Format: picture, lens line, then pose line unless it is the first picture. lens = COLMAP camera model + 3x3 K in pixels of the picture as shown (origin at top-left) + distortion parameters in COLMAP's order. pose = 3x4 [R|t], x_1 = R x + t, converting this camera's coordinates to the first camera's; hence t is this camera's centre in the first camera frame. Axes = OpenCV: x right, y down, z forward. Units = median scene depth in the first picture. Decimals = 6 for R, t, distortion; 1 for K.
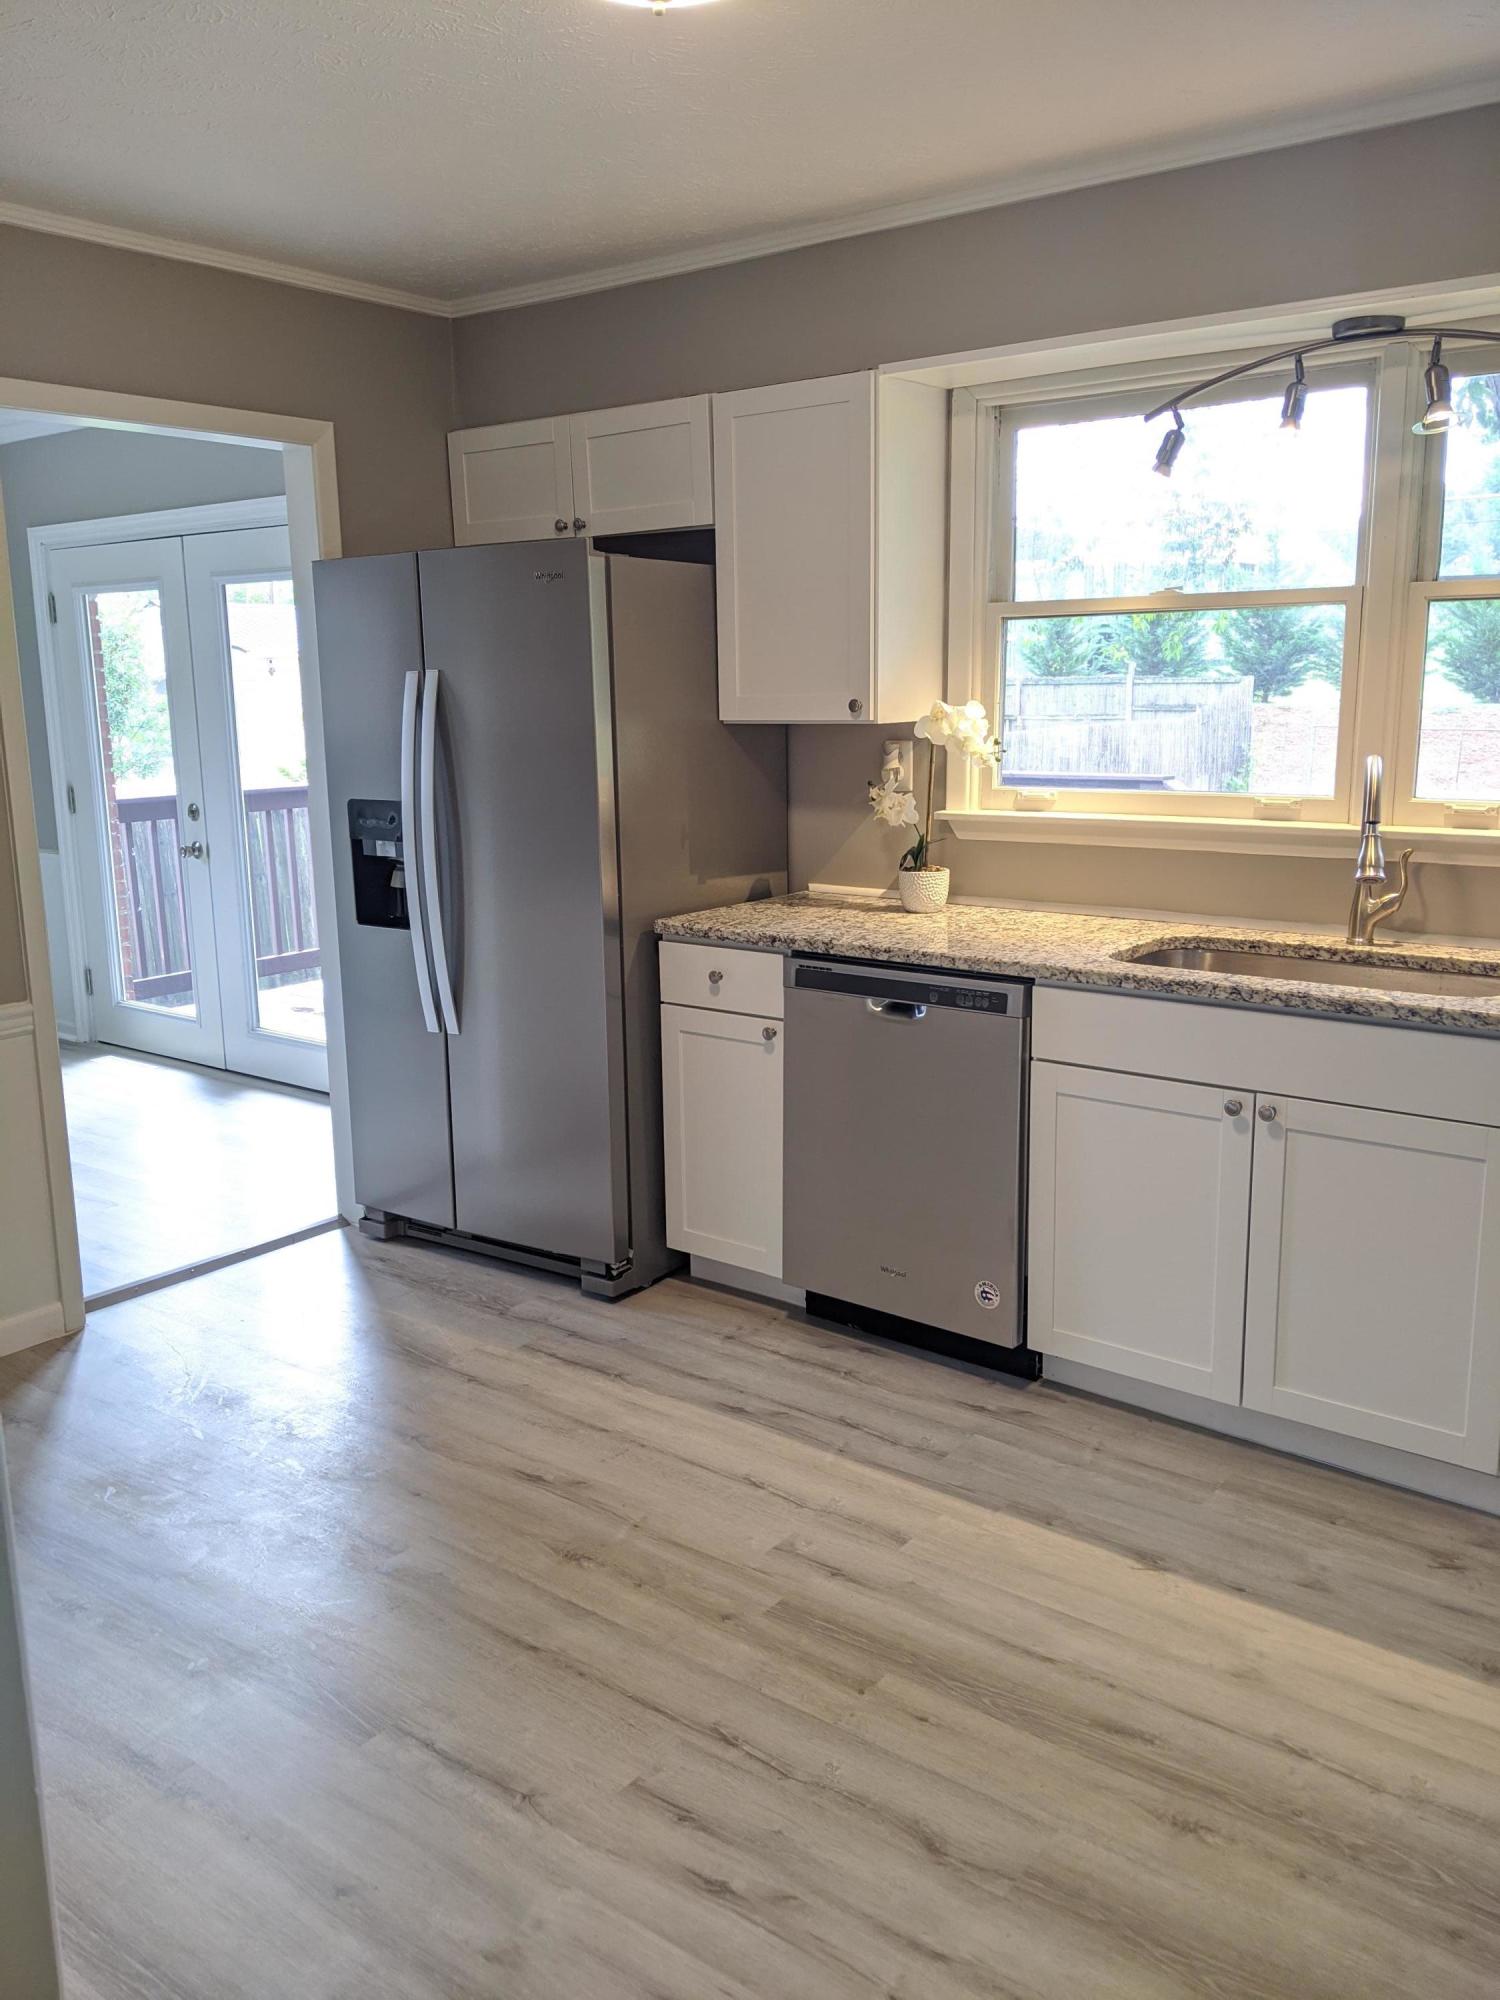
lens RADIAL K [[1581.6, 0, 740.6], [0, 1581.6, 1001.7], [0, 0, 1]] dist [0.049869, -0.089854]
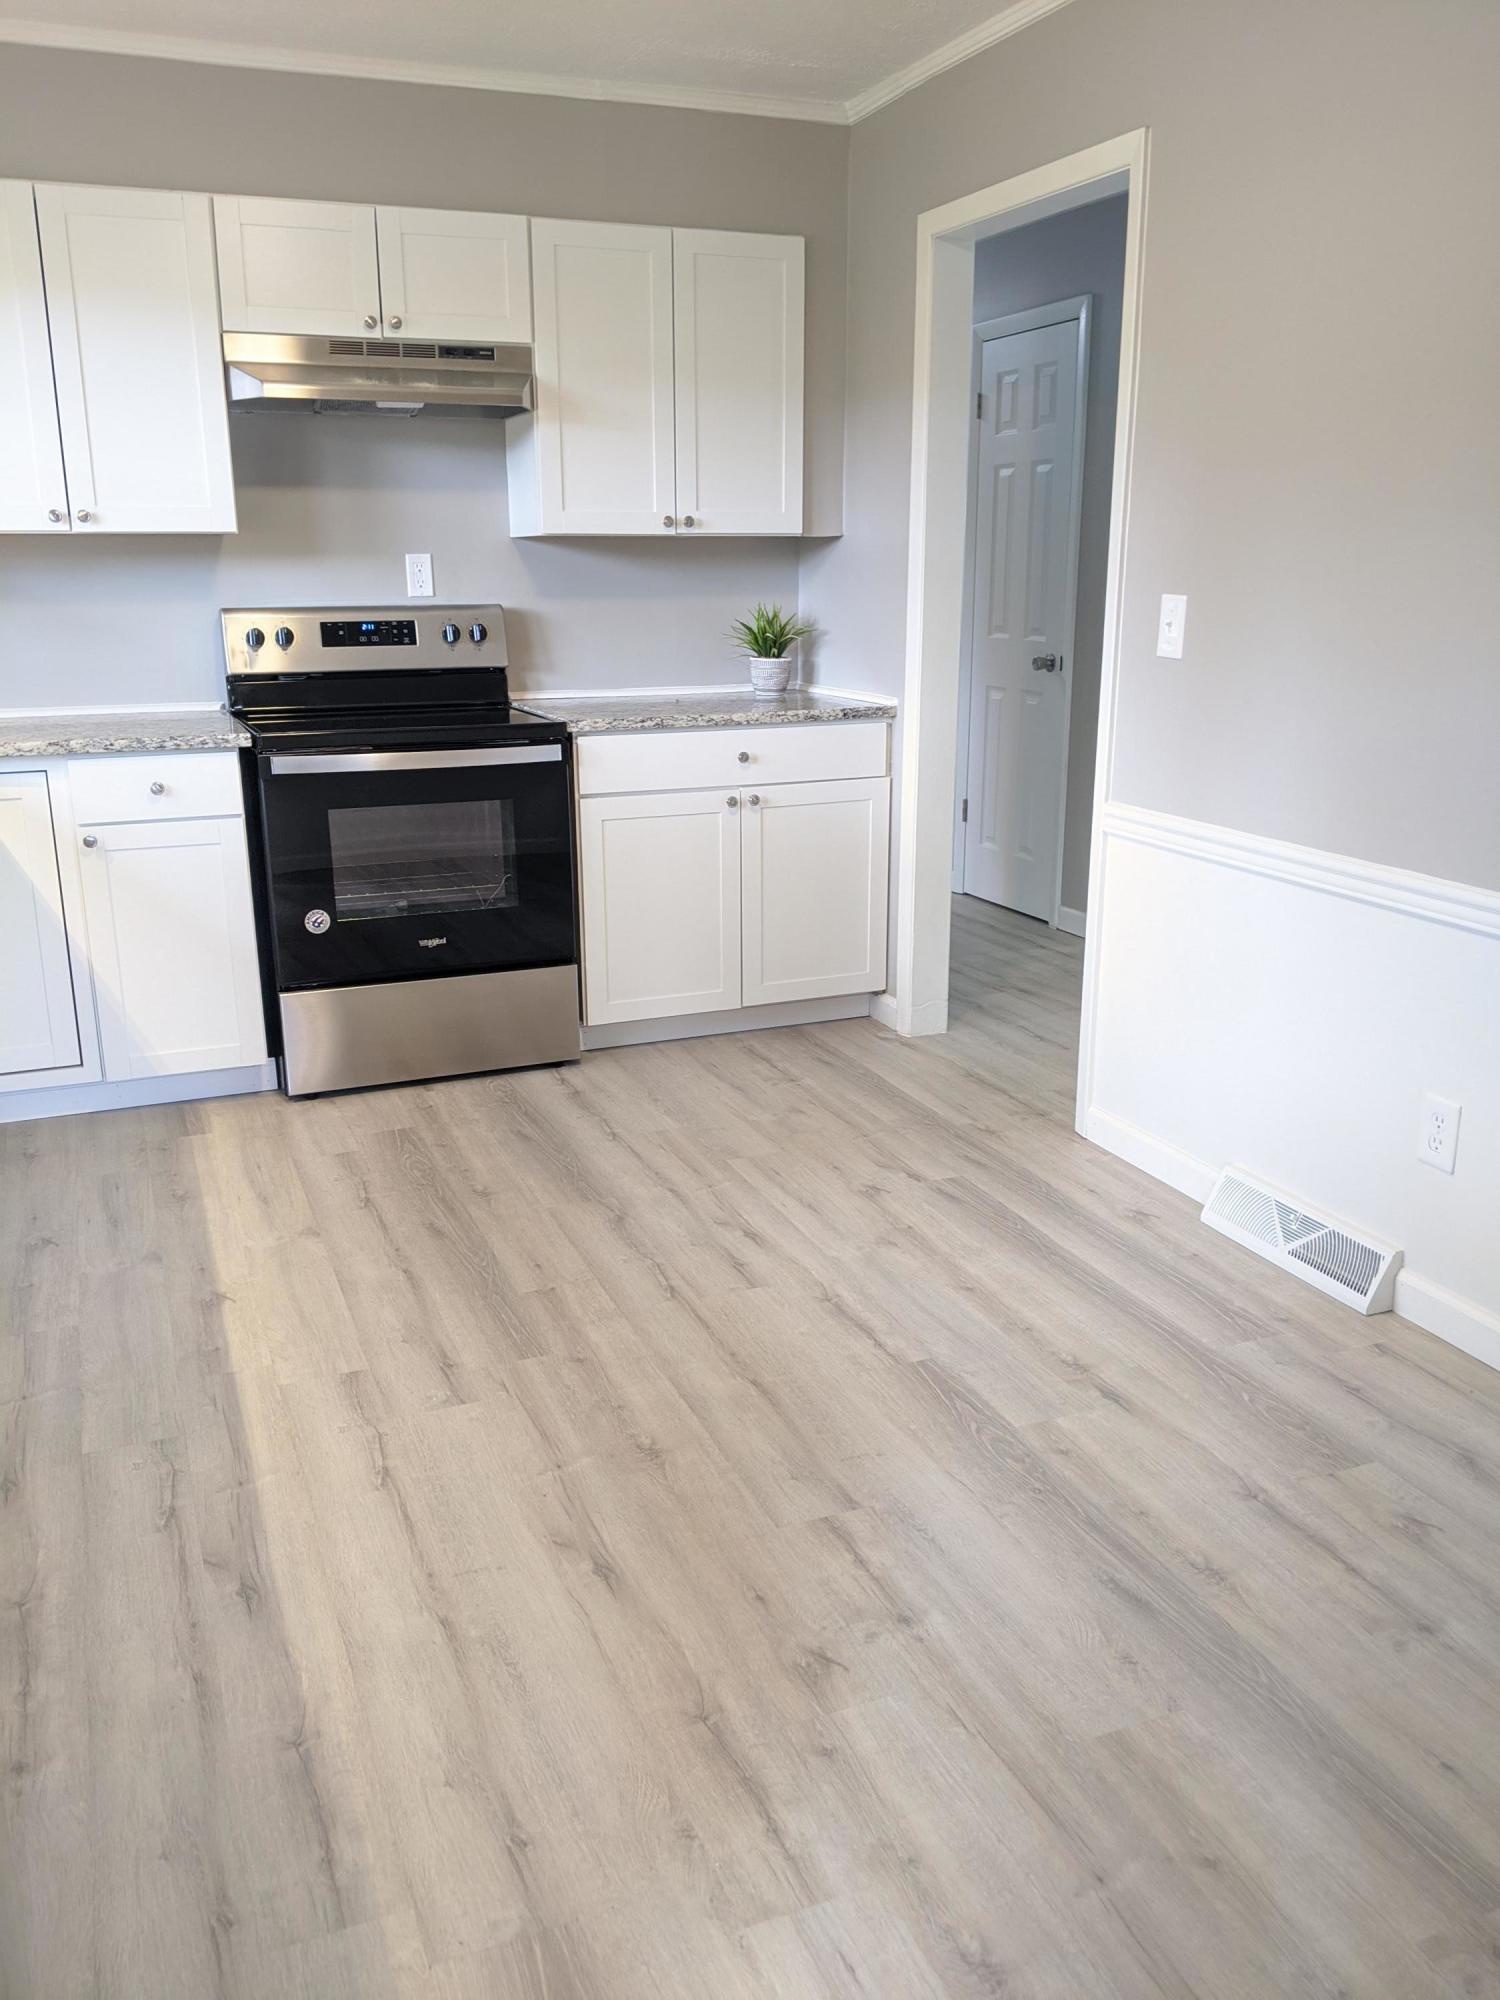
lens RADIAL K [[1581.6, 0, 750.3], [0, 1581.6, 1000.1], [0, 0, 1]] dist [0.049869, -0.089854]
pose [[-0.870592, -0.115891, 0.478163, -0.548305], [0.112925, 0.898852, 0.423454, -0.247517], [-0.478872, 0.422652, -0.769446, 1.549981]]
